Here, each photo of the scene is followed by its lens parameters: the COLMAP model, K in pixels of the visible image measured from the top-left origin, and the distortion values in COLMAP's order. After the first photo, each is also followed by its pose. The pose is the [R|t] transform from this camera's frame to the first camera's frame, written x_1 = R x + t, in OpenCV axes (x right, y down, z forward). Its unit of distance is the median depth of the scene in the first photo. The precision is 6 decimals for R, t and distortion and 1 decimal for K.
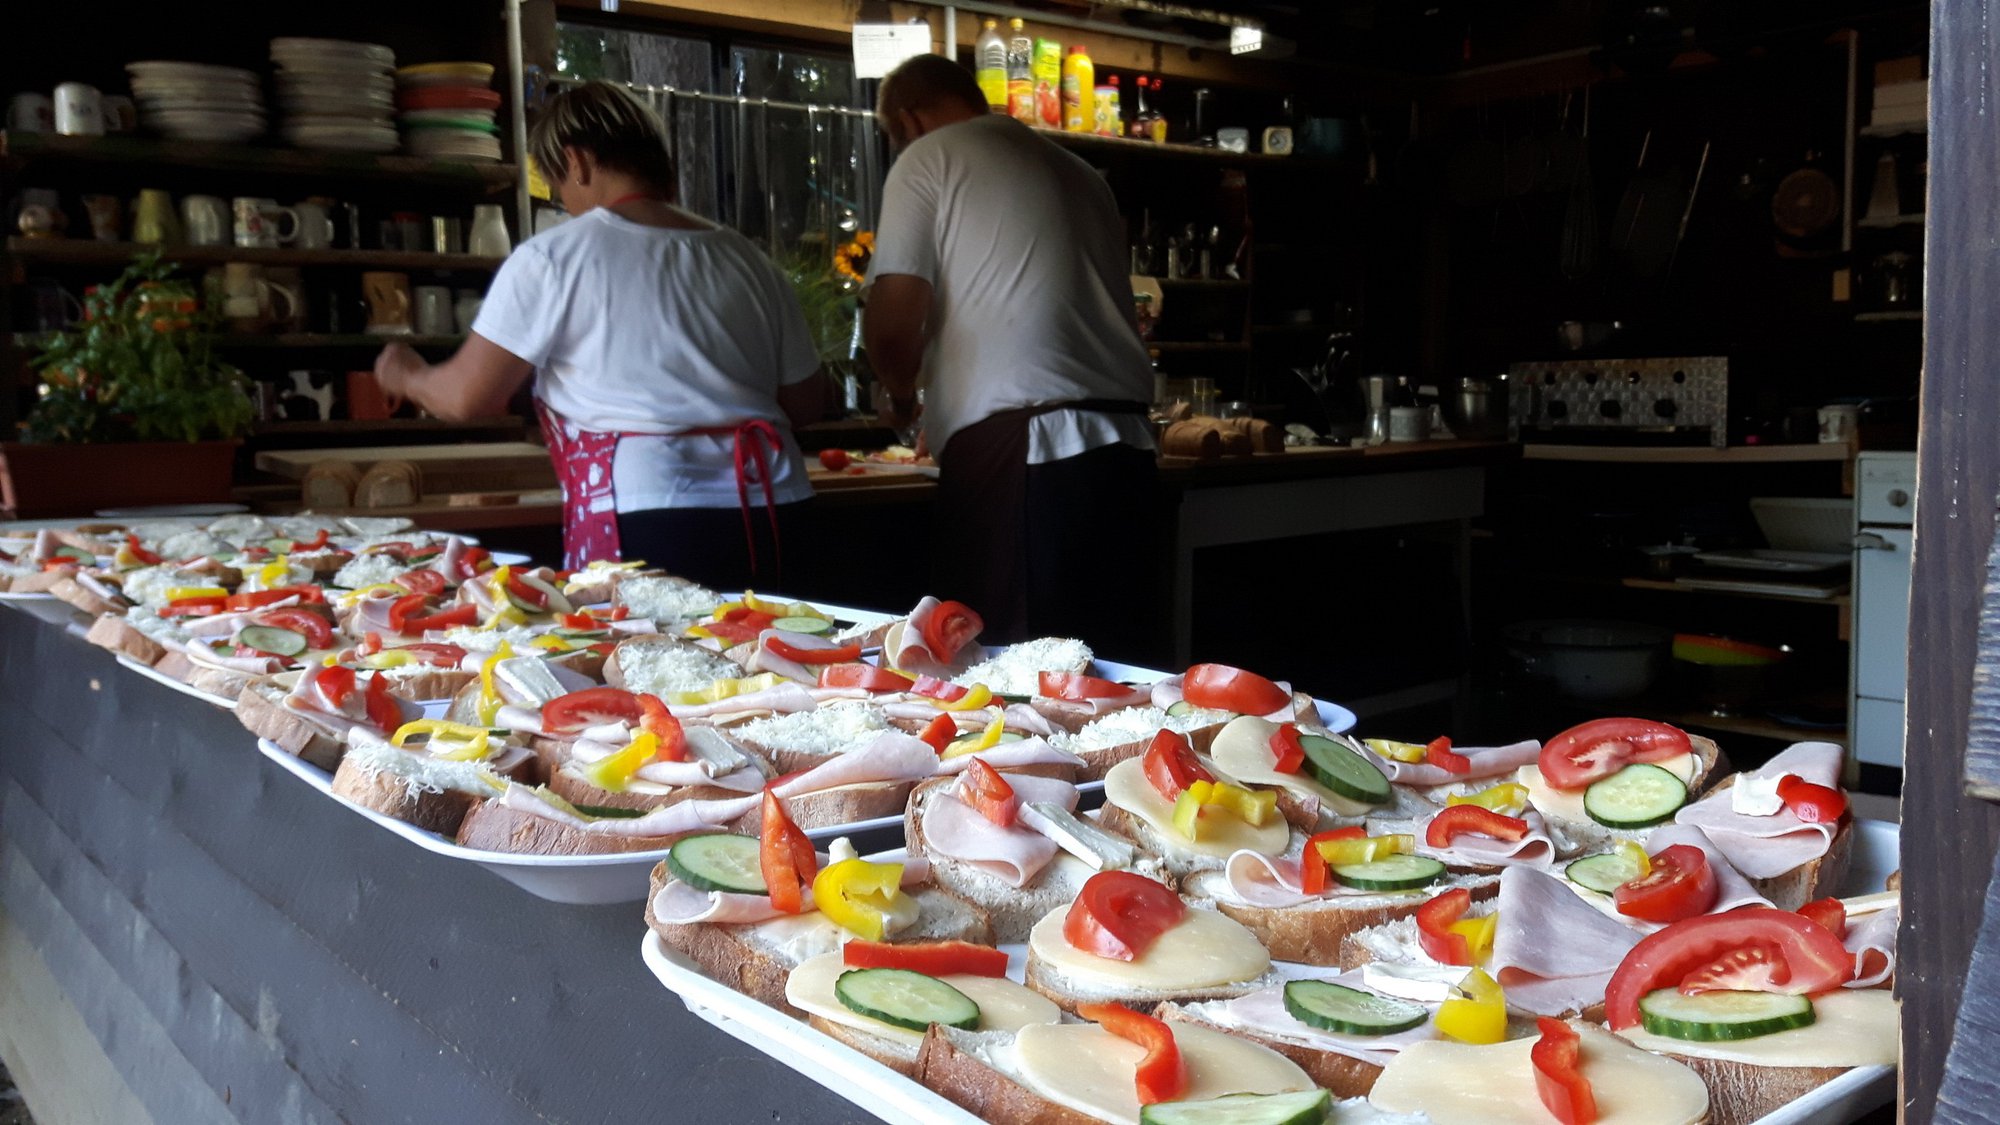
lens RADIAL K [[1678.5, 0, 1078.5], [0, 1678.5, 551.7], [0, 0, 1]] dist [0.173889, -0.482798]
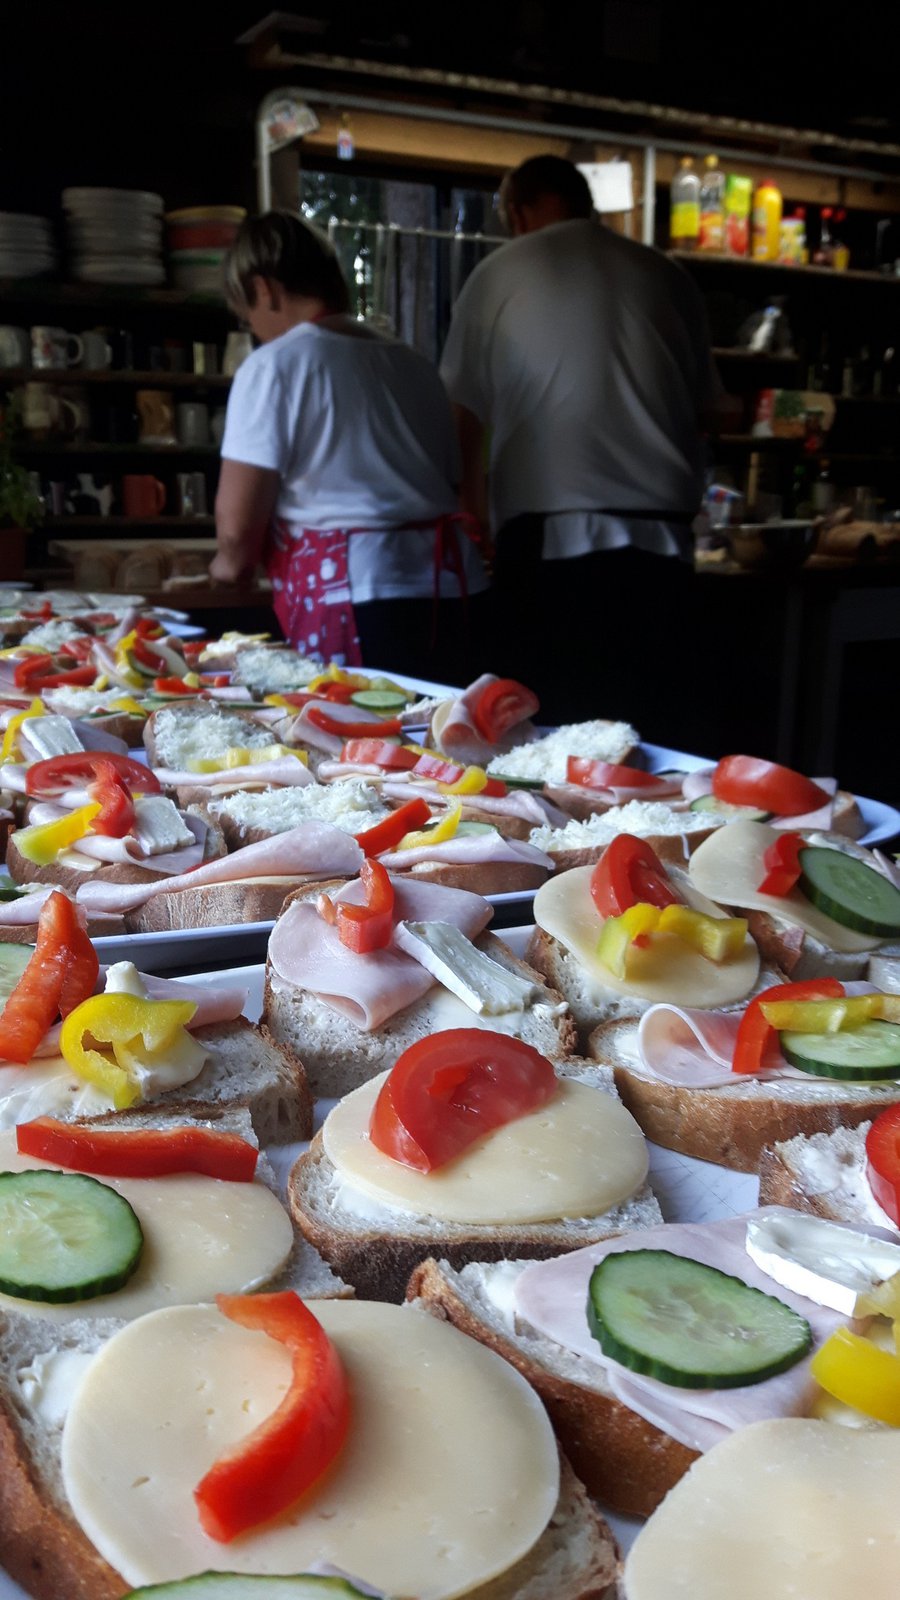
lens RADIAL K [[1342.8, 0, 489.3], [0, 1342.8, 804.2], [0, 0, 1]] dist [0.173889, -0.482798]
pose [[0.978100, 0.052306, -0.201458, 0.036839], [-0.028523, 0.992461, 0.119194, 0.003917], [0.206174, -0.110838, 0.972218, 0.104303]]
